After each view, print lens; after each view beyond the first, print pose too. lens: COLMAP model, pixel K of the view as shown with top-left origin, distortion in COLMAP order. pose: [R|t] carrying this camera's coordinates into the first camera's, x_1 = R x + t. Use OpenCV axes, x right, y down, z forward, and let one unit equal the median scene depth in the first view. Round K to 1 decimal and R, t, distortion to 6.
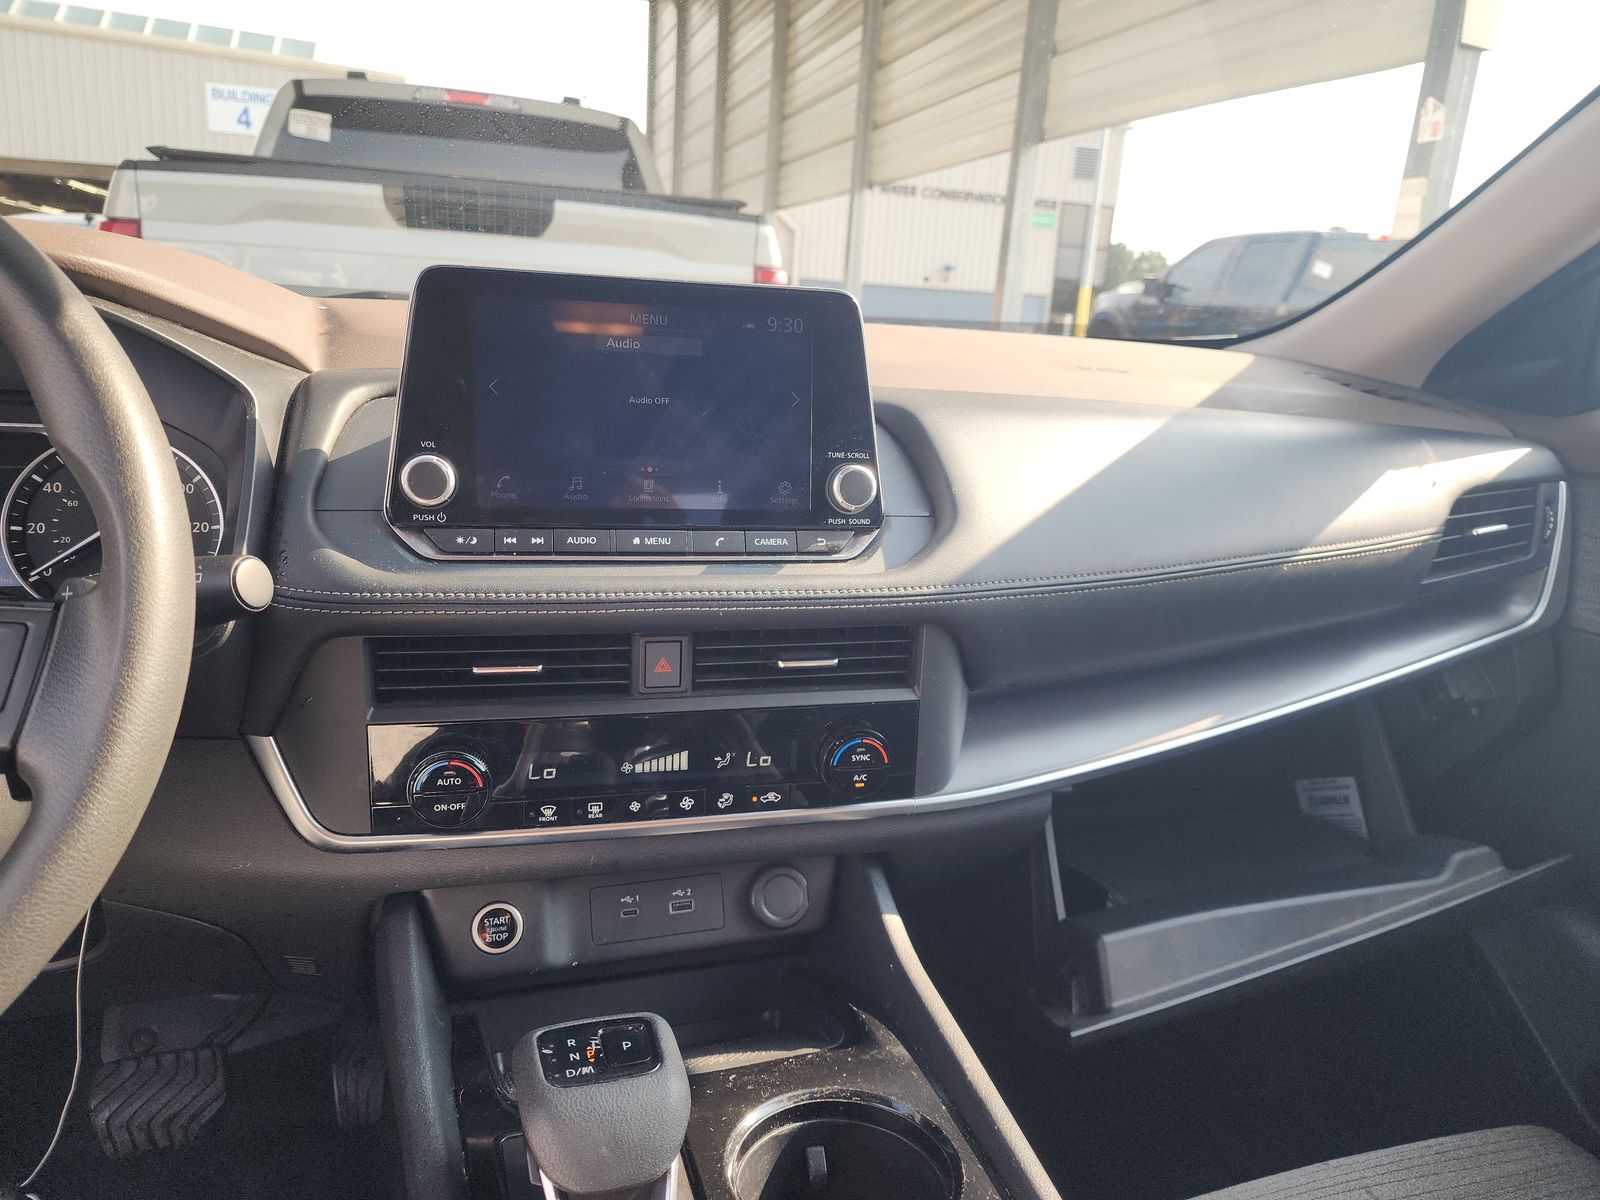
lens RADIAL K [[995.0, 0, 801.5], [0, 995.0, 593.2], [0, 0, 1]] dist [-0.028895, -0.006791]
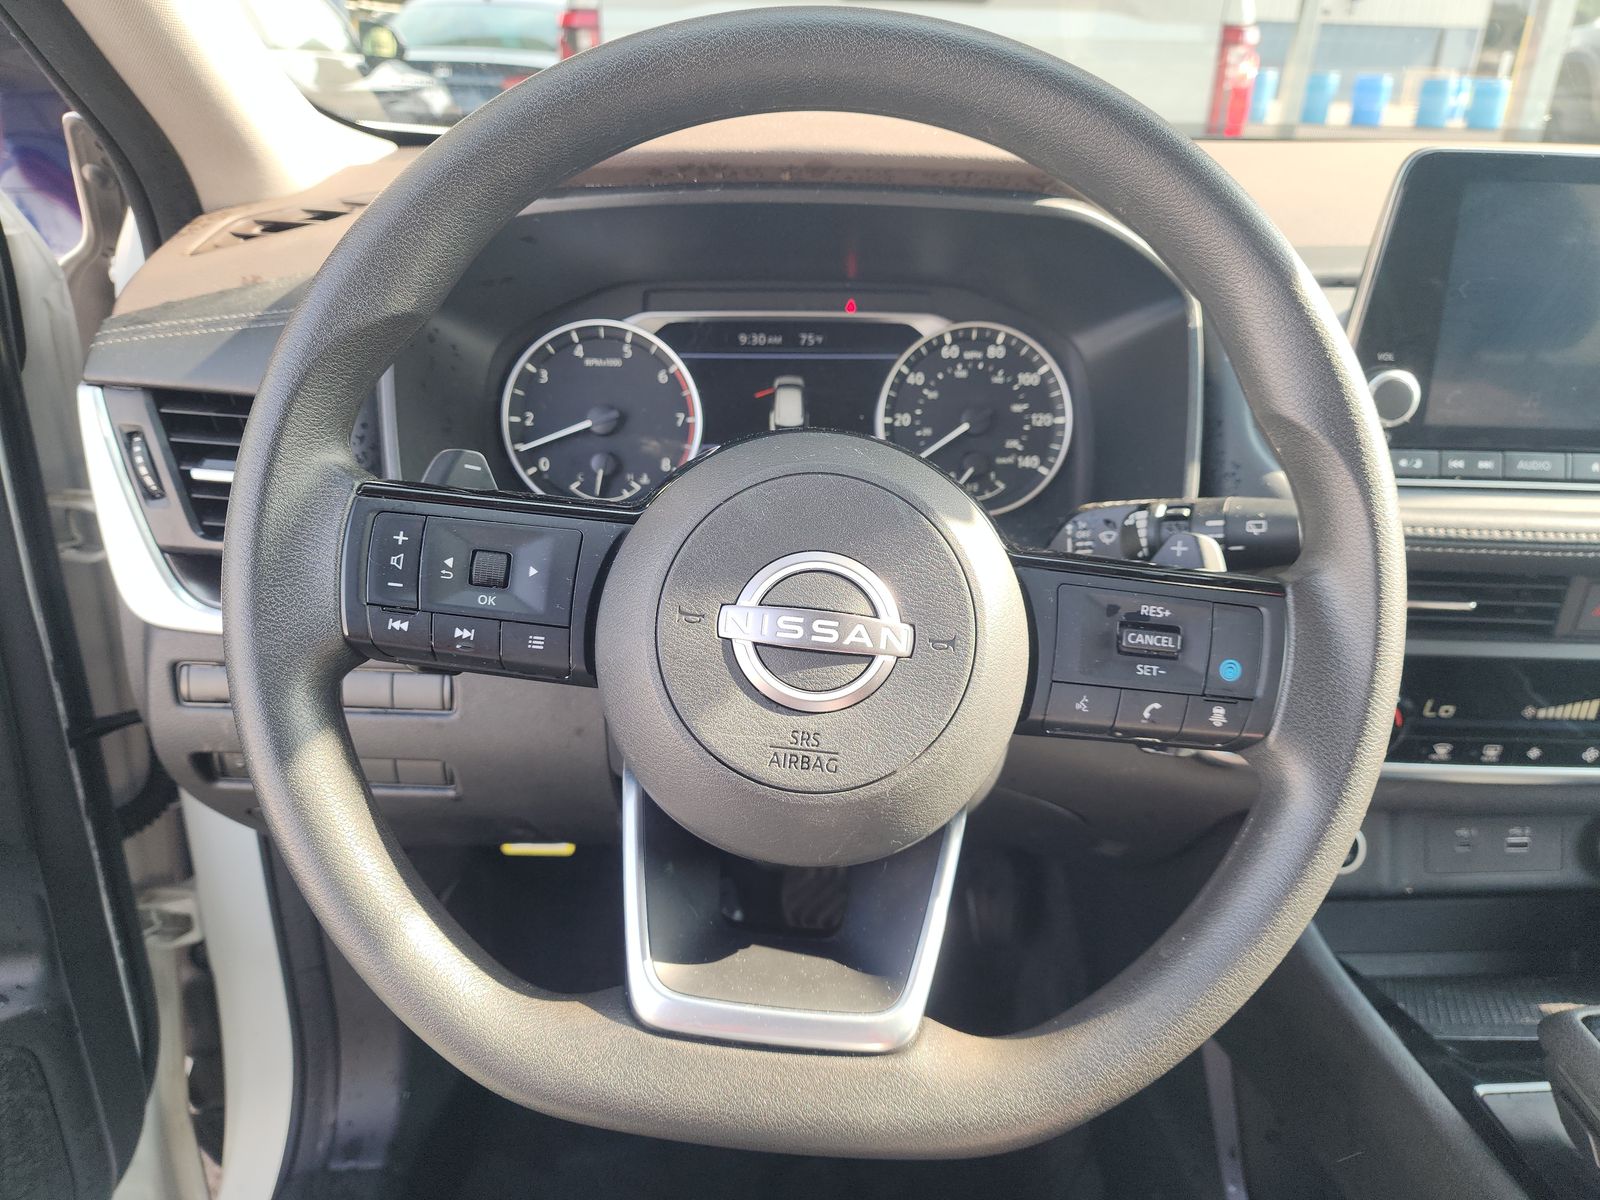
lens RADIAL K [[995.0, 0, 797.5], [0, 995.0, 602.1], [0, 0, 1]] dist [-0.028895, -0.006791]
pose [[0.954829, 0.090099, -0.283166, -0.583293], [-0.025483, 0.974242, 0.224061, -0.111695], [0.296060, -0.206724, 0.932531, -0.032465]]
